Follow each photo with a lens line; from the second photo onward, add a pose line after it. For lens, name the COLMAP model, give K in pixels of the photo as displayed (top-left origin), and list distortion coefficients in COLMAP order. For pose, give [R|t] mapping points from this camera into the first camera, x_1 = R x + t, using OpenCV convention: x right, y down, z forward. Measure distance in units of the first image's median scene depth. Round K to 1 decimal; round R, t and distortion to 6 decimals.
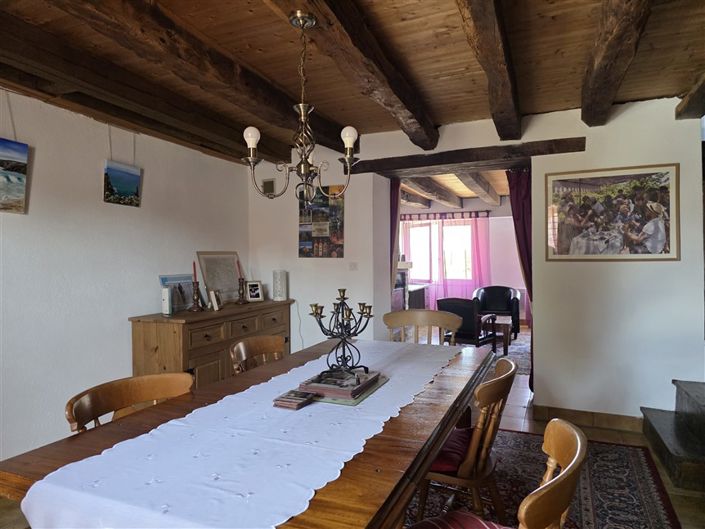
lens RADIAL K [[471.0, 0, 352.5], [0, 471.0, 264.5], [0, 0, 1]] dist [0.093504, -0.114011]
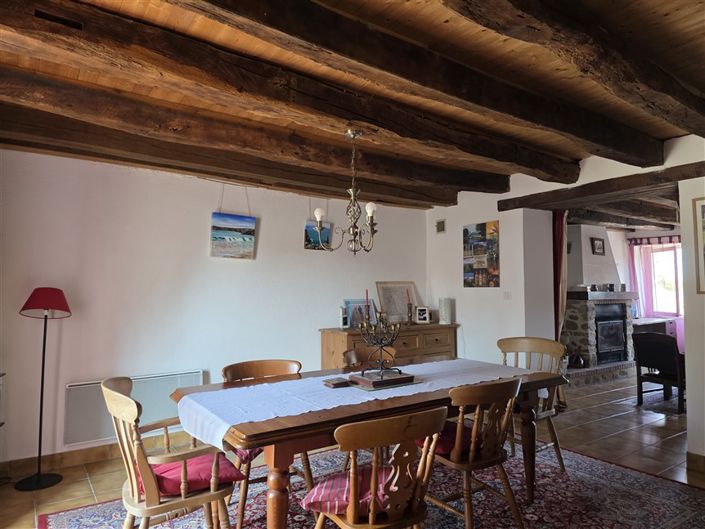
lens RADIAL K [[471.0, 0, 352.5], [0, 471.0, 264.5], [0, 0, 1]] dist [0.093504, -0.114011]
pose [[0.843873, -0.018575, -0.536221, 0.284479], [-0.011430, 0.998551, -0.052579, -0.005763], [0.536421, 0.050499, 0.842438, -0.105023]]
